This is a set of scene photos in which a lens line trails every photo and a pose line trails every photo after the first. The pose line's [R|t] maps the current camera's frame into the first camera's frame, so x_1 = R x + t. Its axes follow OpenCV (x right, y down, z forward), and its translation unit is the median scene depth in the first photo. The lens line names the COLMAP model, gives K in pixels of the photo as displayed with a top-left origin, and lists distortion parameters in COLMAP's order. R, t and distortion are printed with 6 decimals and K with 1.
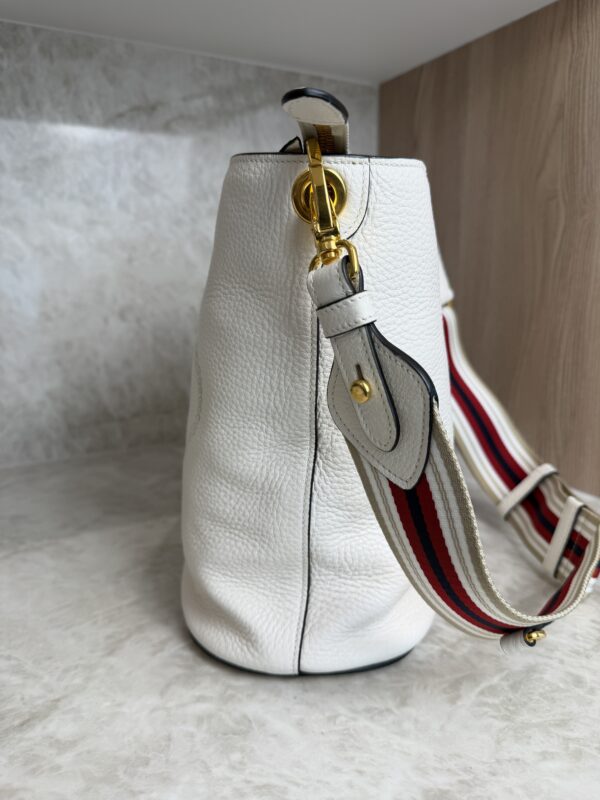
lens RADIAL K [[609.5, 0, 300.0], [0, 609.5, 400.0], [0, 0, 1]] dist [-0.039994, 0.010885]
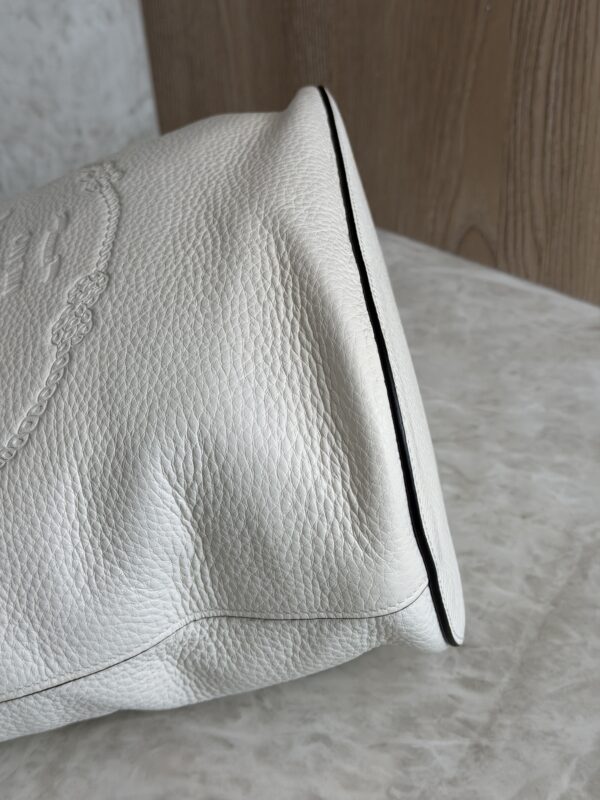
lens RADIAL K [[1175.7, 0, 303.7], [0, 1175.7, 402.8], [0, 0, 1]] dist [0.321175, -1.016497]
pose [[0.936064, -0.248537, 0.249025, -0.173069], [0.120208, 0.891132, 0.437532, -0.517309], [-0.330657, -0.379623, 0.864033, 0.079560]]
